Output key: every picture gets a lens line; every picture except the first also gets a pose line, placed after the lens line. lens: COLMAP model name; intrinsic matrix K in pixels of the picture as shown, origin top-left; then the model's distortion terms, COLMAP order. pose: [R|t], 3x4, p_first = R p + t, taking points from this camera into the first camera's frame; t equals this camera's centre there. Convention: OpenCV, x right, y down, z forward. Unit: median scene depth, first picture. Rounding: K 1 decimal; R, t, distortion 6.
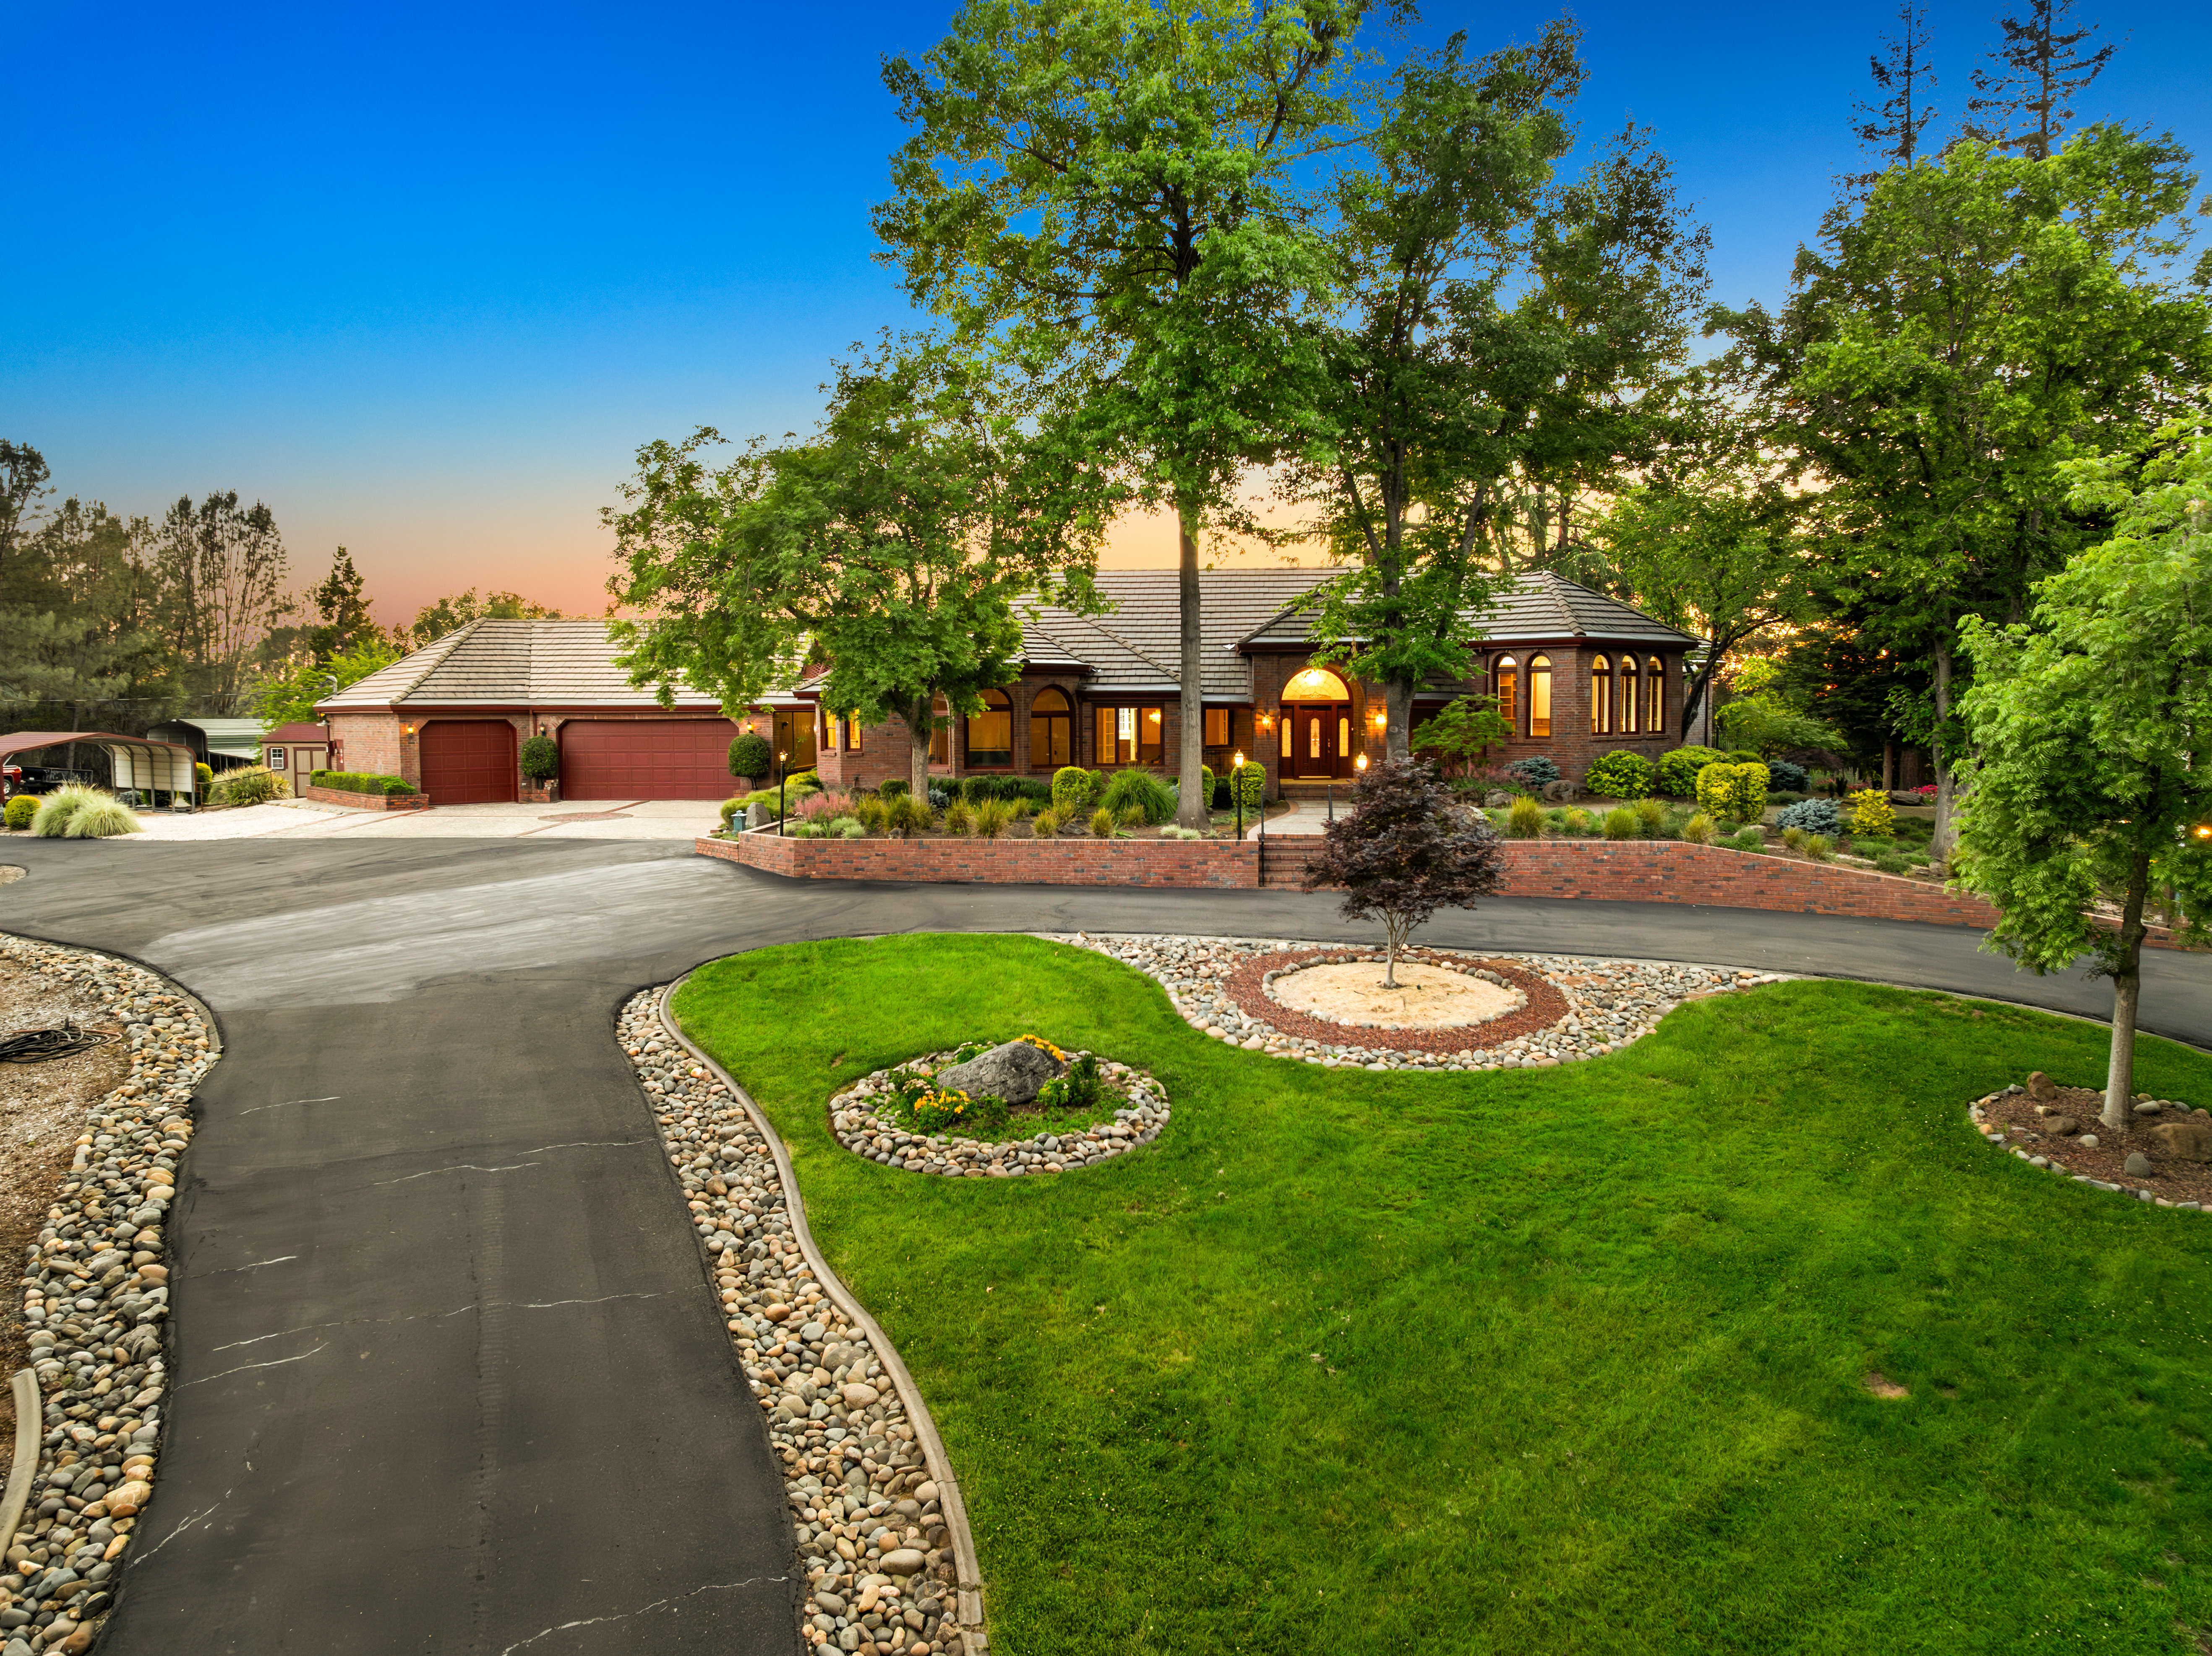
lens RADIAL K [[1546.4, 0, 1108.6], [0, 1546.4, 805.4], [0, 0, 1]] dist [-0.034794, -0.003164]
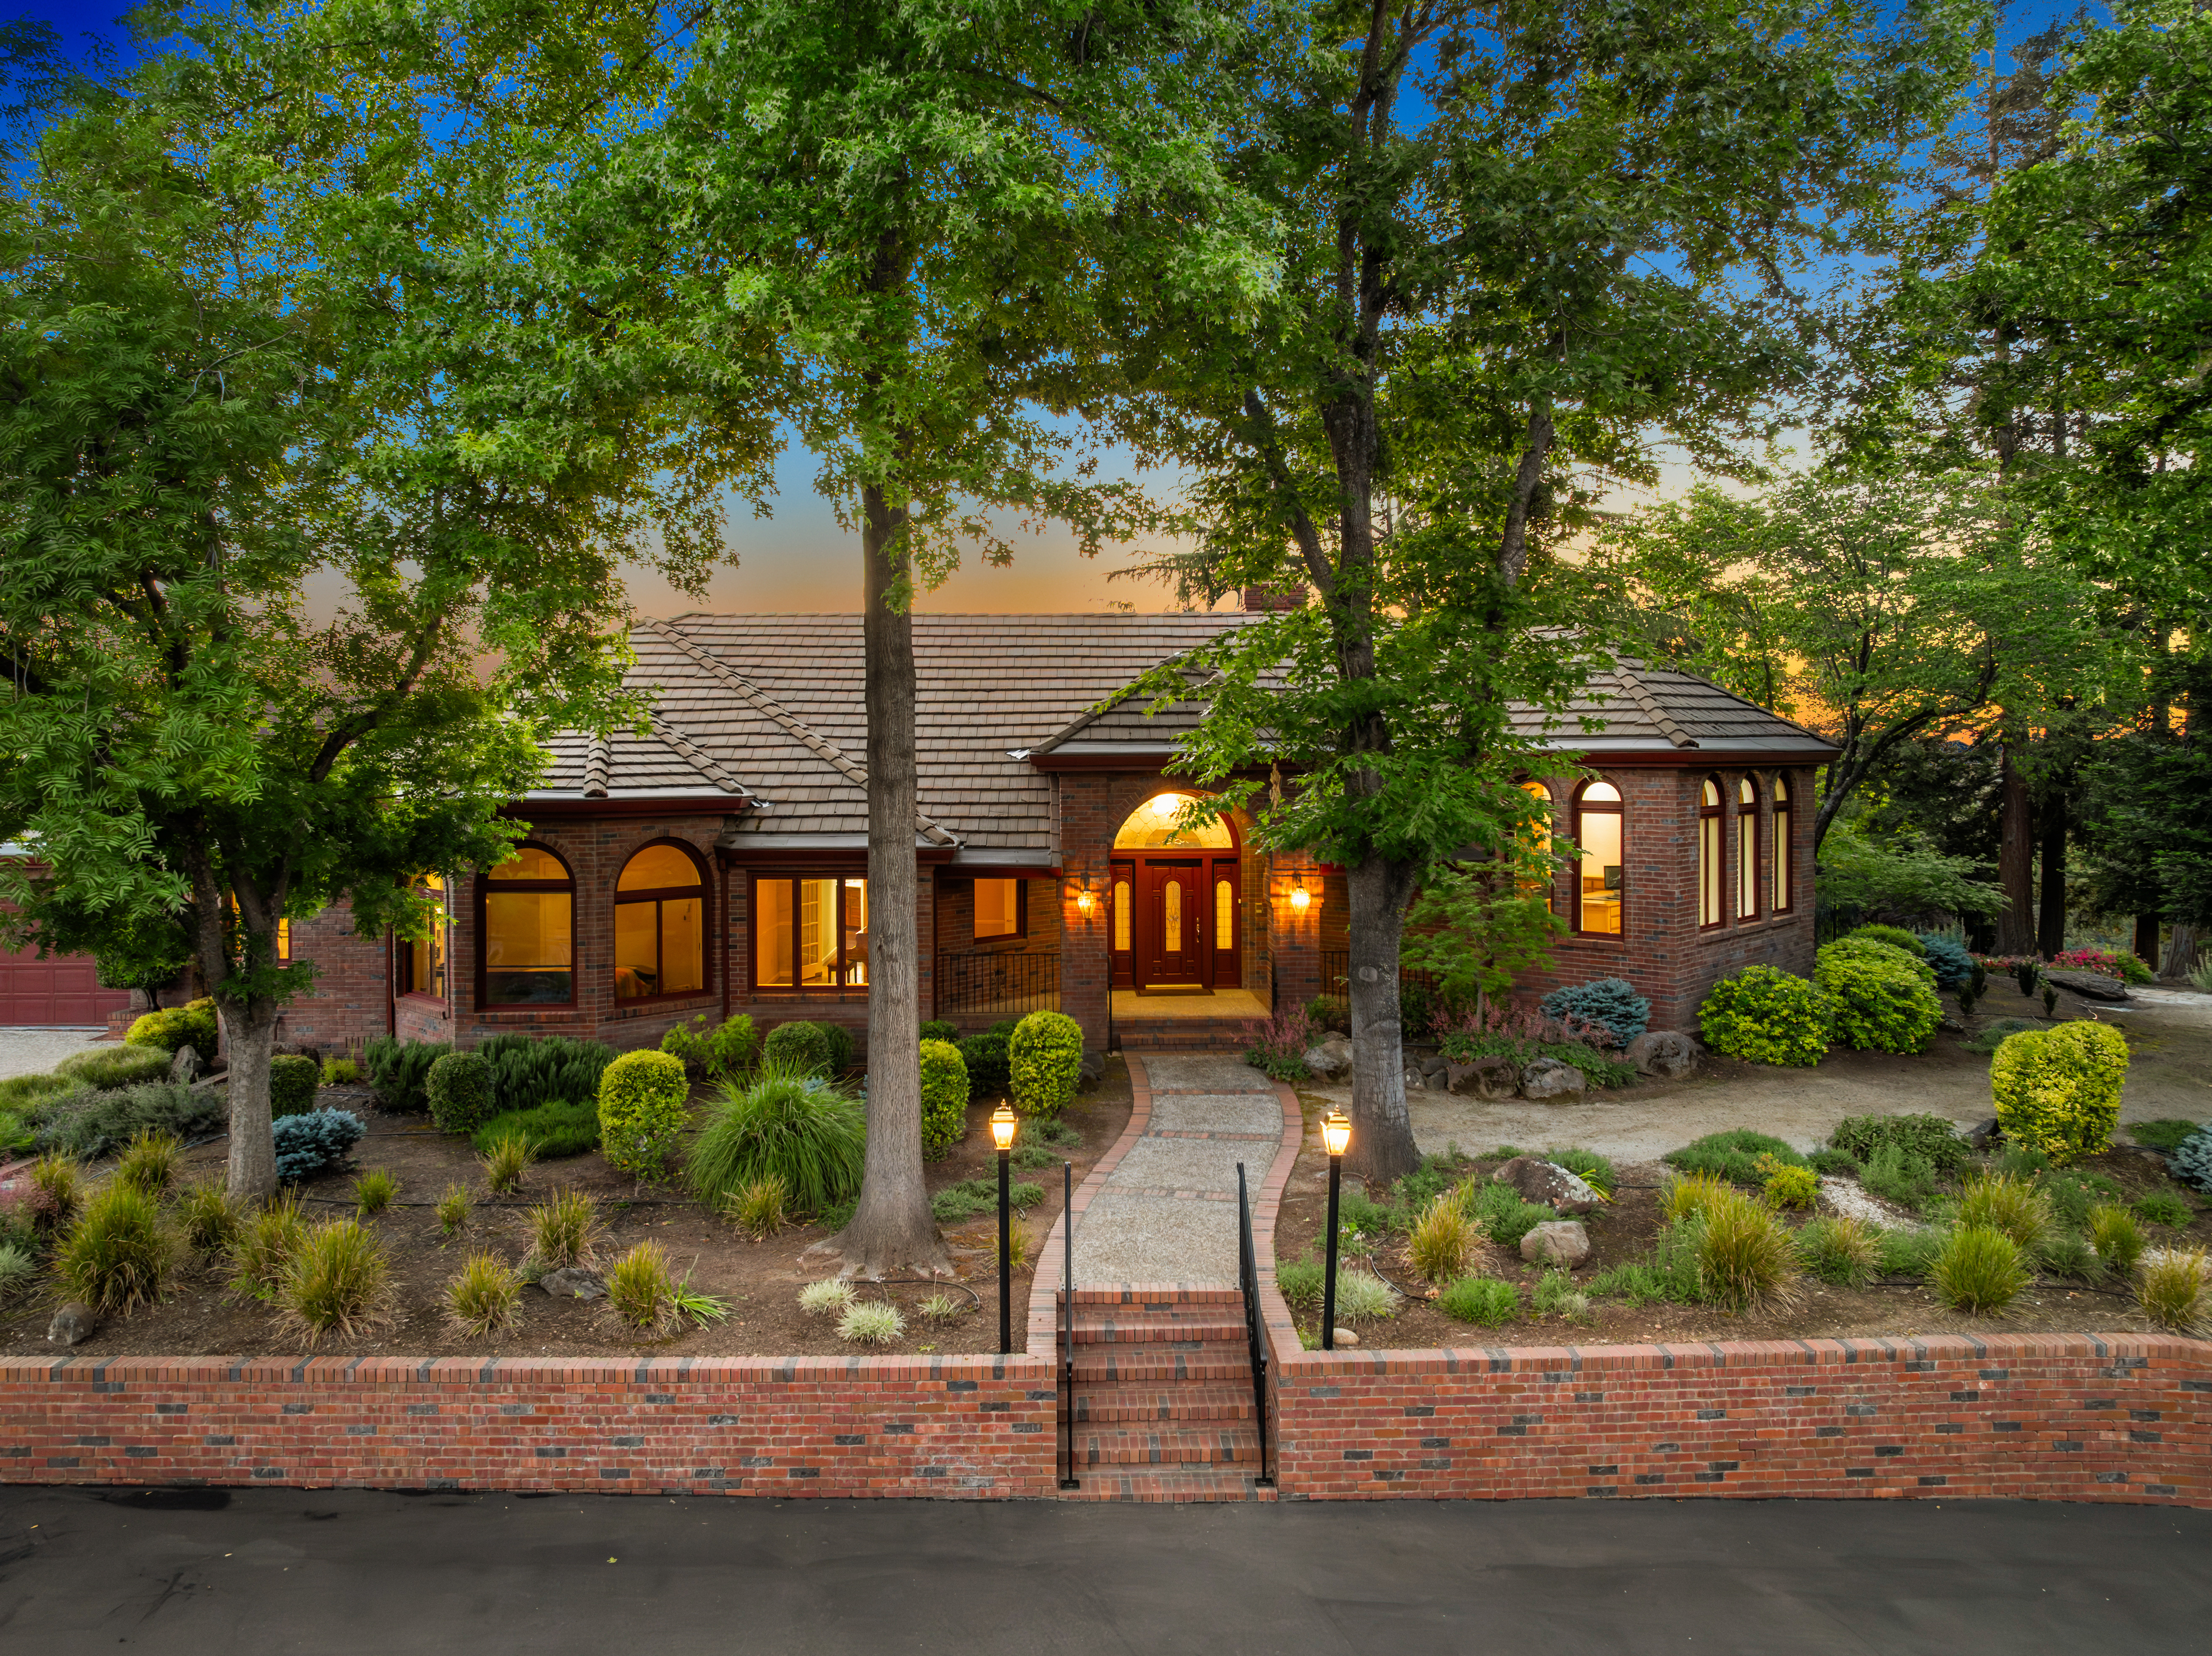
lens RADIAL K [[1577.1, 0, 1105.7], [0, 1577.1, 766.9], [0, 0, 1]] dist [-0.057733, 0.022639]
pose [[0.994062, 0.000248, 0.108818, 0.054778], [0.006124, 0.998285, -0.058216, -0.074731], [-0.108646, 0.058536, 0.992356, 0.502861]]
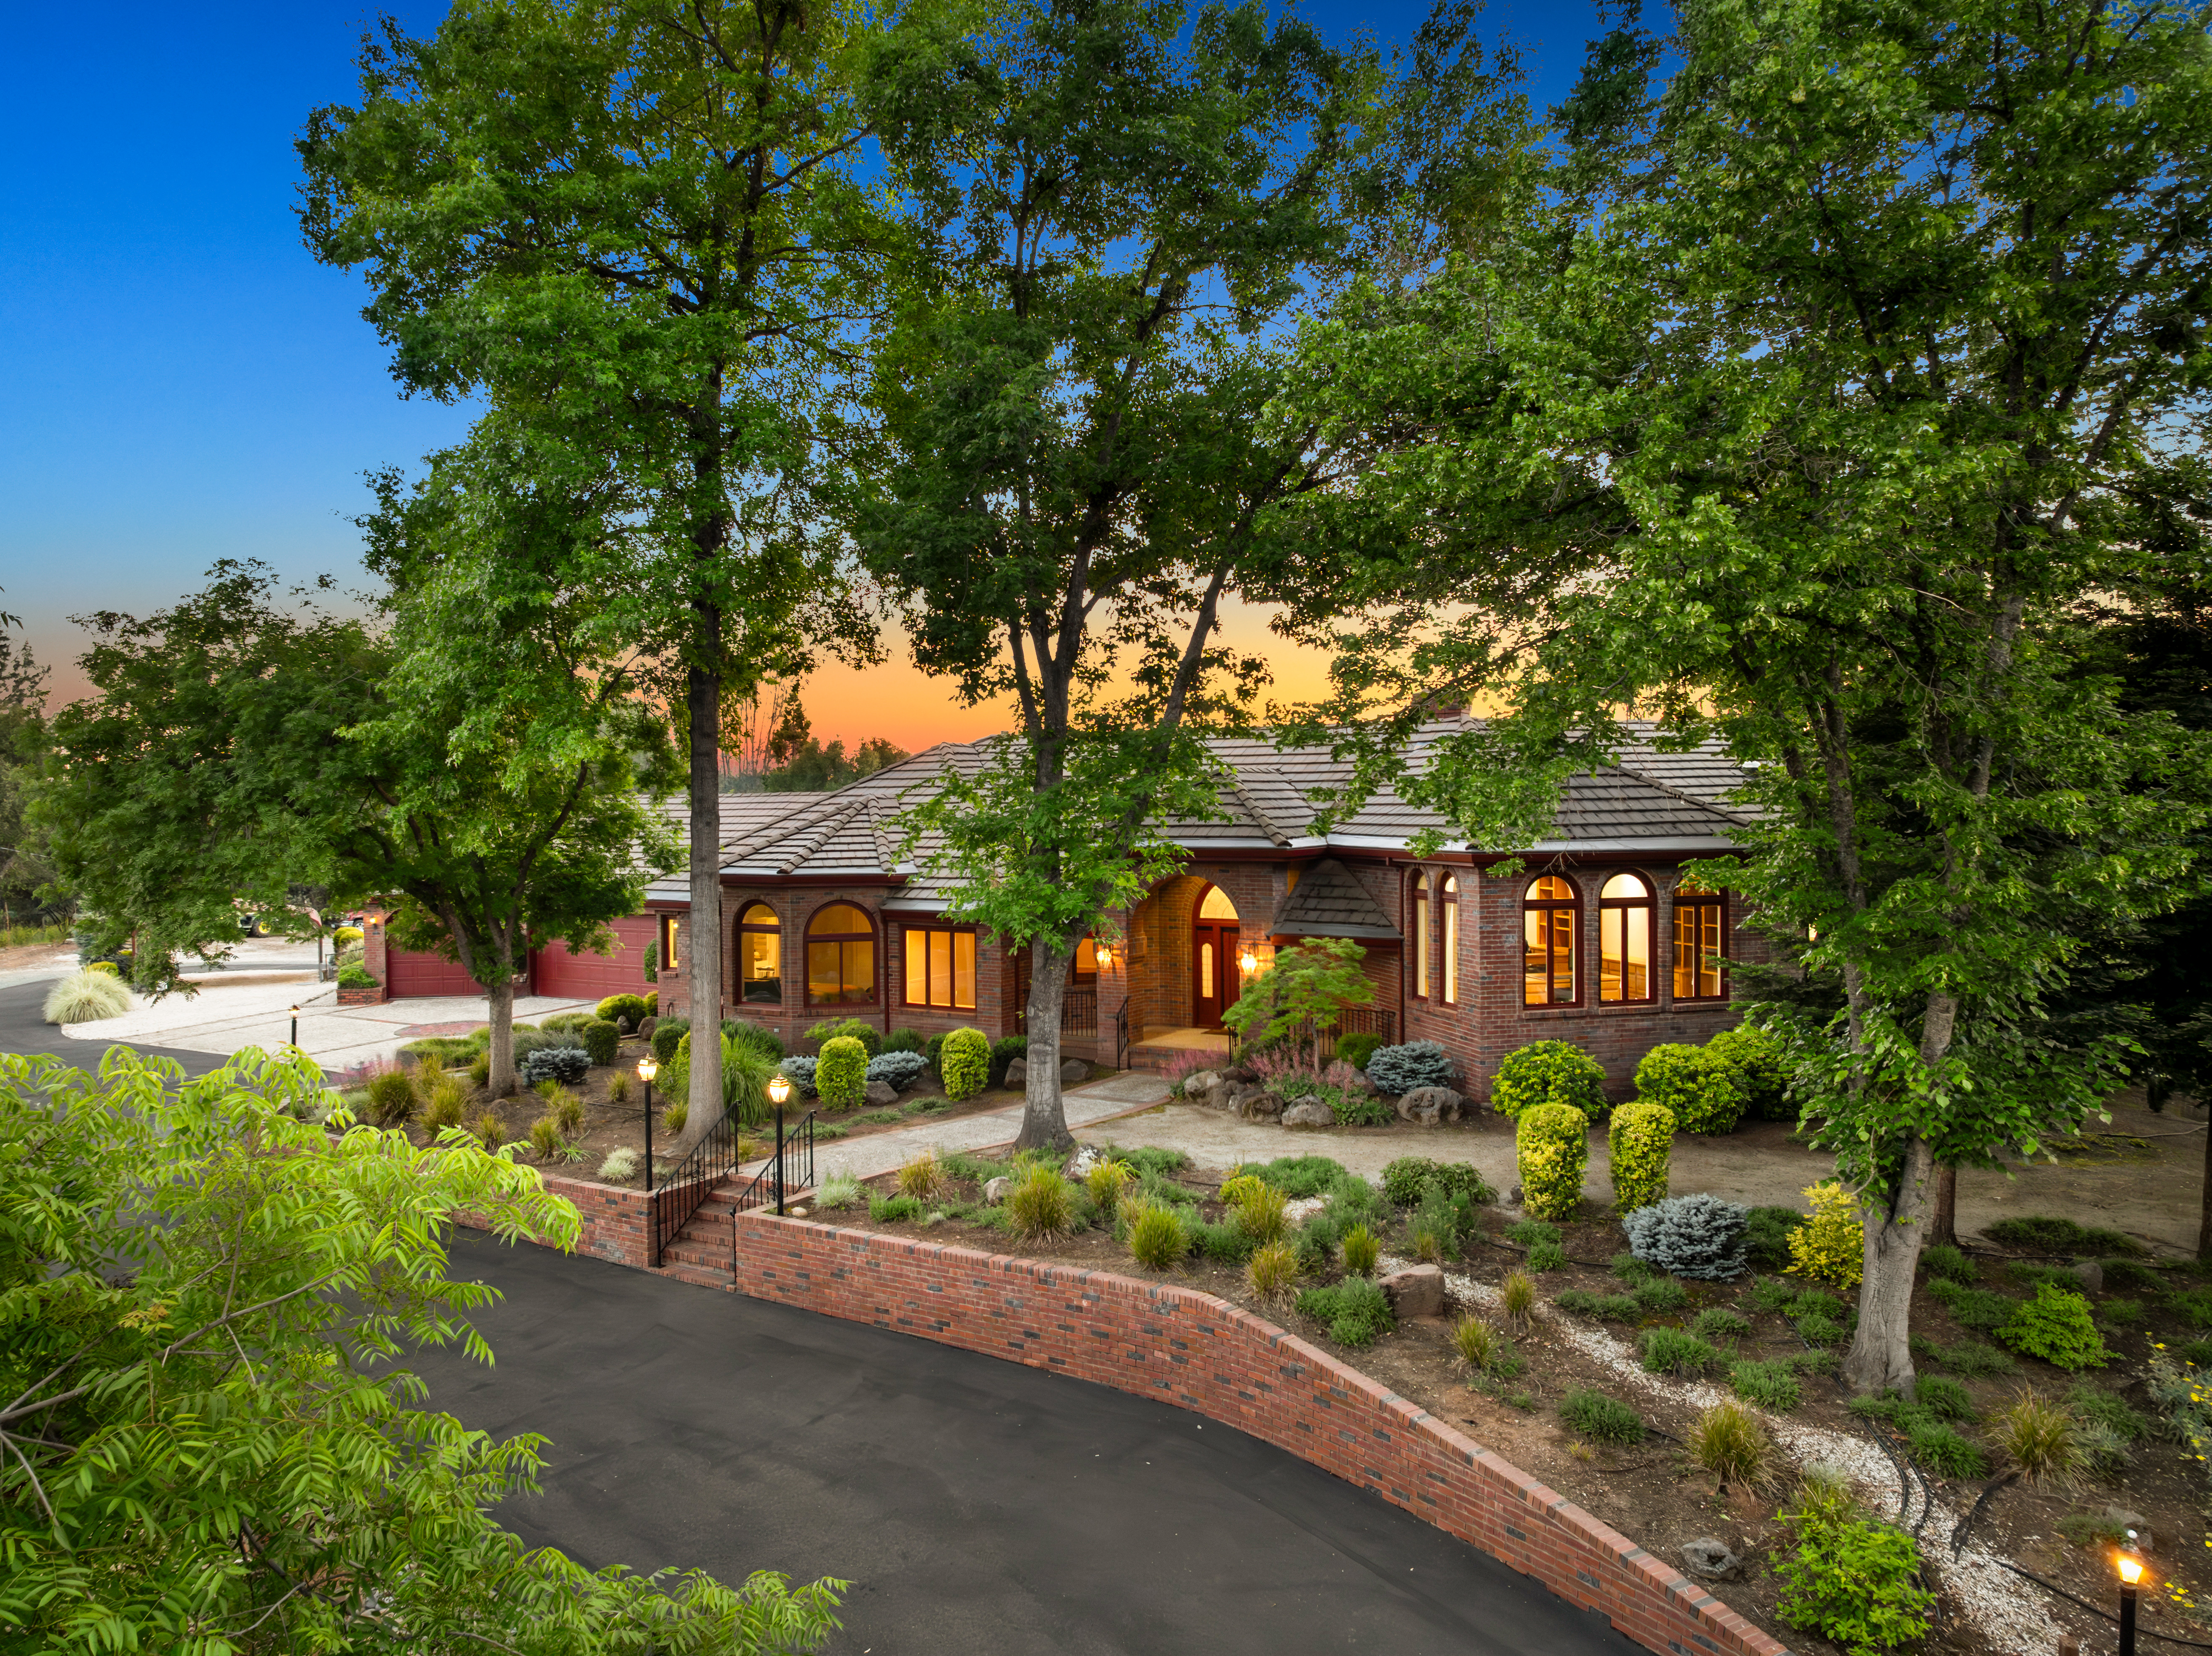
lens RADIAL K [[1546.4, 0, 1108.6], [0, 1546.4, 805.4], [0, 0, 1]] dist [-0.034794, -0.003164]
pose [[0.898124, -0.002501, -0.439735, 0.448539], [-0.027234, 0.997748, -0.061299, -0.086889], [0.438898, 0.067030, 0.896033, 0.387148]]
